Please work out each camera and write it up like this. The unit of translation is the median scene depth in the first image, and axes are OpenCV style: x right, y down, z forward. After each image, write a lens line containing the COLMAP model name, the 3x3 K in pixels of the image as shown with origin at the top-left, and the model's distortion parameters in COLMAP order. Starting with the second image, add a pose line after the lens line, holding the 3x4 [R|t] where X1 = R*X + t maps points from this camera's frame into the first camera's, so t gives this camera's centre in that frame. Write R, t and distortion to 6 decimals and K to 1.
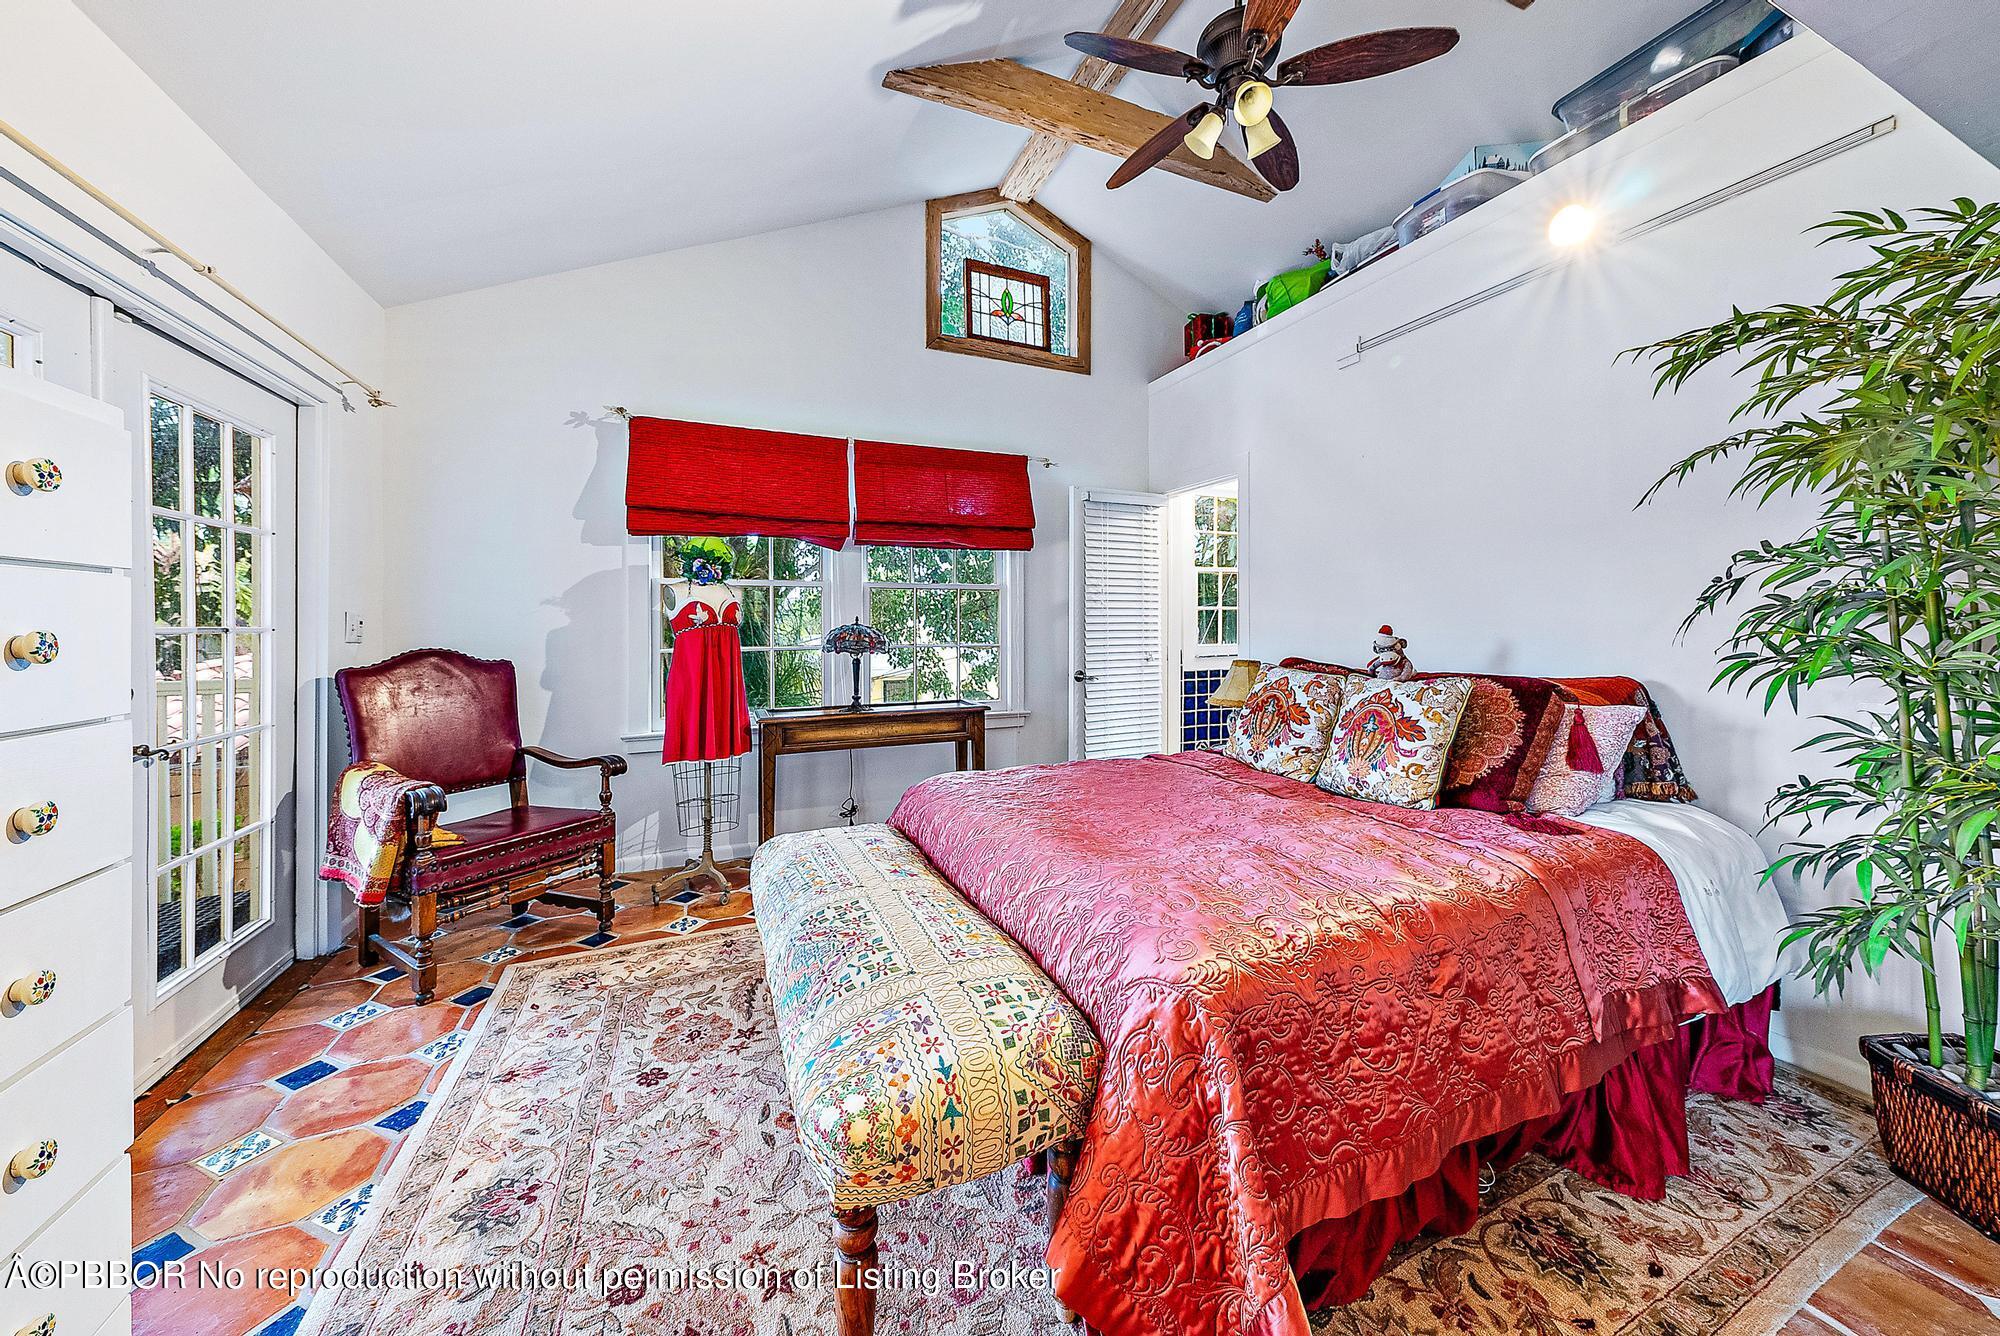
lens RADIAL K [[698.4, 0, 996.4], [0, 698.4, 628.2], [0, 0, 1]] dist [0.000361, -0.000406]
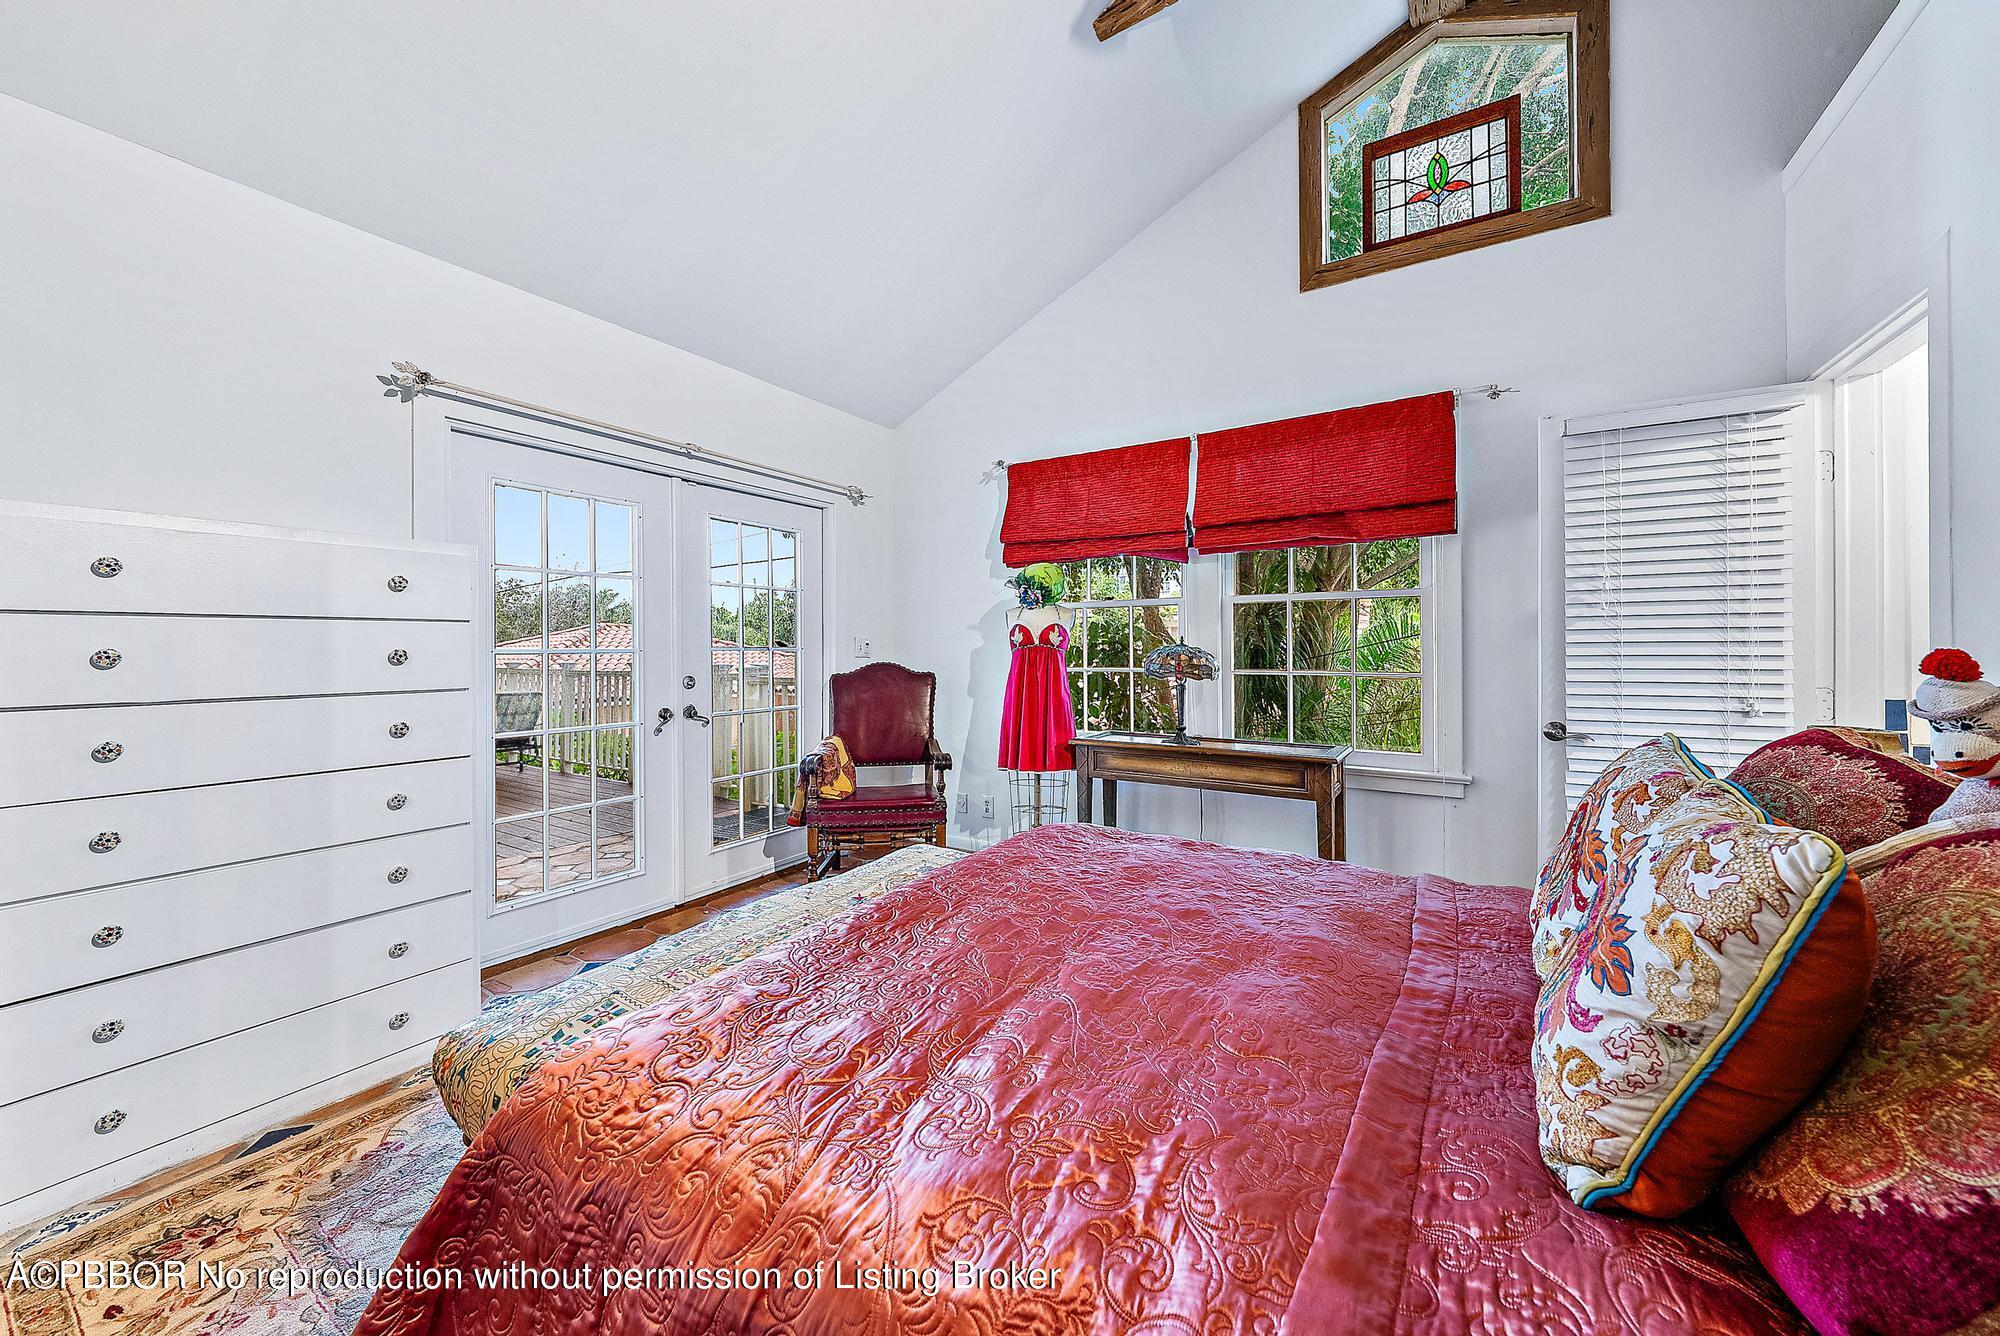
lens RADIAL K [[698.4, 0, 1002.6], [0, 698.4, 647.0], [0, 0, 1]] dist [0.000361, -0.000406]
pose [[0.567725, 0.003149, -0.823213, 0.352337], [-0.003920, 0.999992, 0.001121, -0.002788], [0.823209, 0.002590, 0.567732, 0.276810]]
